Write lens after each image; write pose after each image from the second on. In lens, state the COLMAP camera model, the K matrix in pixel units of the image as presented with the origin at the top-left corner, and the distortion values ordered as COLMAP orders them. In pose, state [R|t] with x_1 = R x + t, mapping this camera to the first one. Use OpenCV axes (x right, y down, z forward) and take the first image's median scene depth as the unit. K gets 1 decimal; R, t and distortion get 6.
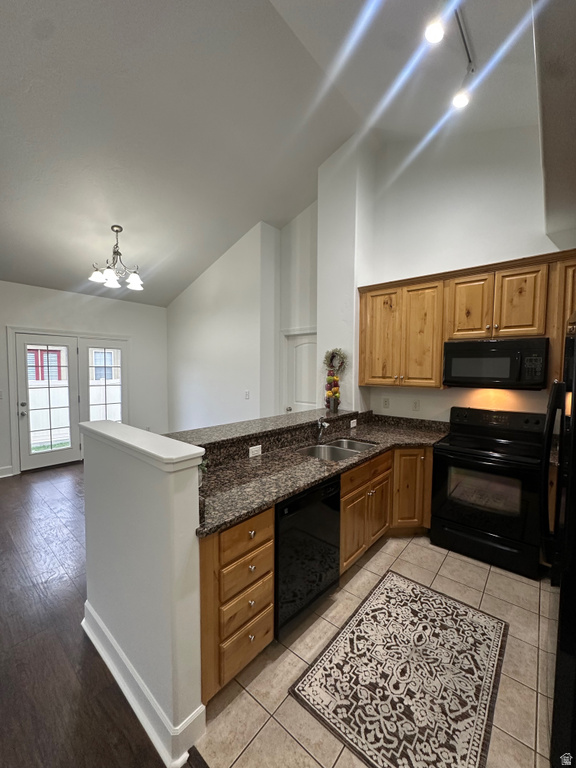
lens RADIAL K [[305.7, 0, 288.1], [0, 305.7, 385.2], [0, 0, 1]] dist [-0.002413, -0.000111]
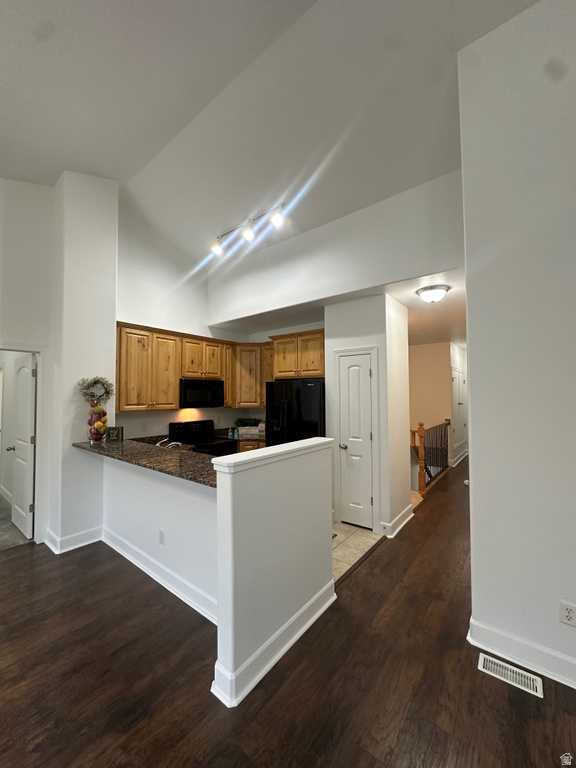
lens RADIAL K [[305.7, 0, 289.0], [0, 305.7, 384.5], [0, 0, 1]] dist [-0.002413, -0.000111]
pose [[-0.035126, 0.032458, 0.998856, -0.845995], [0.061938, 0.997622, -0.030240, -0.029715], [-0.997462, 0.060805, -0.037053, 0.459482]]
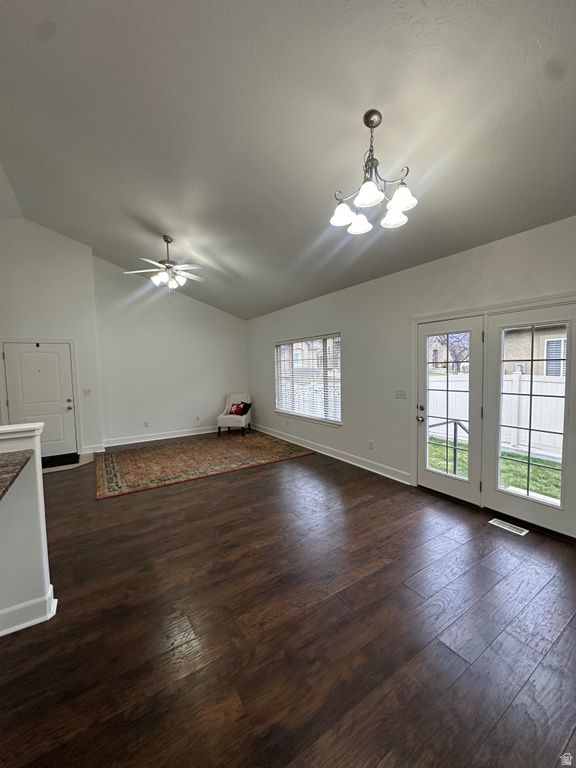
lens RADIAL K [[305.7, 0, 288.4], [0, 305.7, 383.9], [0, 0, 1]] dist [-0.002413, -0.000111]
pose [[-0.285036, 0.057488, -0.956791, 0.053725], [-0.032402, 0.997051, 0.069560, -0.066563], [0.957969, 0.050829, -0.282332, 1.159116]]
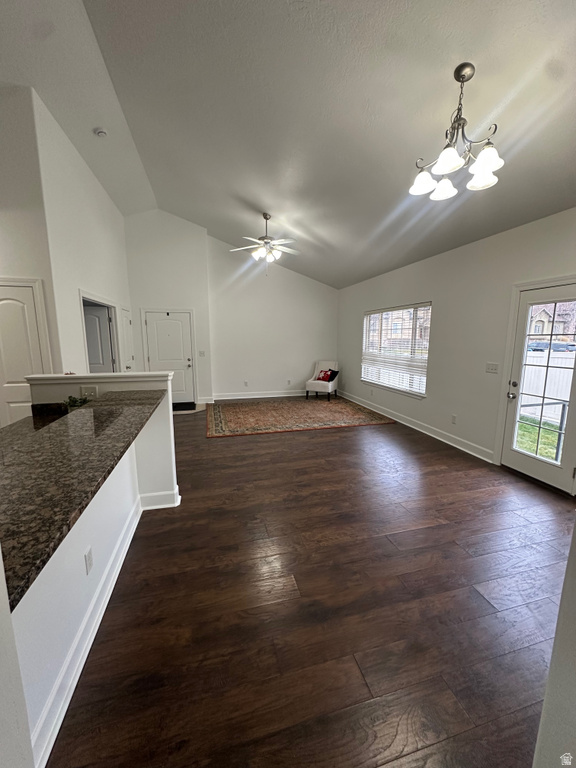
lens RADIAL K [[305.7, 0, 288.6], [0, 305.7, 384.1], [0, 0, 1]] dist [-0.002413, -0.000111]
pose [[-0.565859, 0.122666, -0.815326, 0.126112], [-0.049043, 0.982112, 0.181796, -0.067057], [0.823042, 0.142857, -0.549721, 1.253496]]
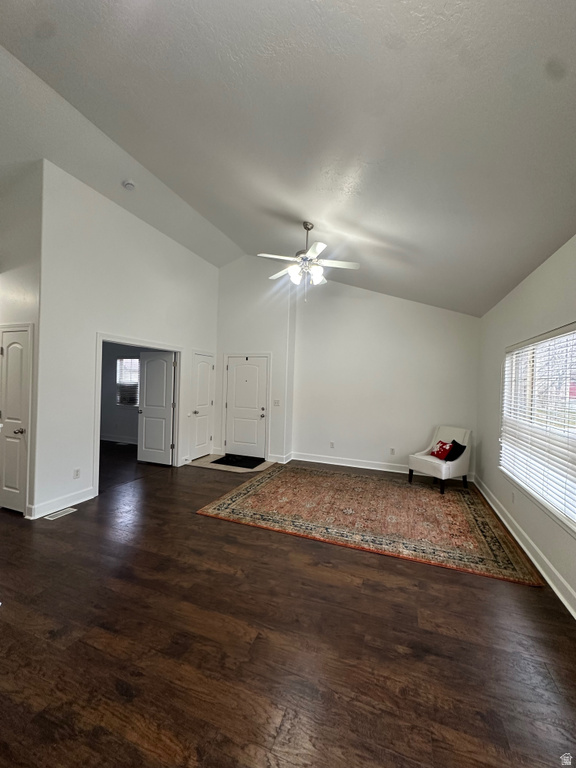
lens RADIAL K [[305.7, 0, 289.0], [0, 305.7, 384.1], [0, 0, 1]] dist [-0.002413, -0.000111]
pose [[-0.937863, -0.031212, -0.345600, -0.695604], [-0.053850, 0.996972, 0.056094, -0.078886], [0.342803, 0.071219, -0.936704, 1.289405]]
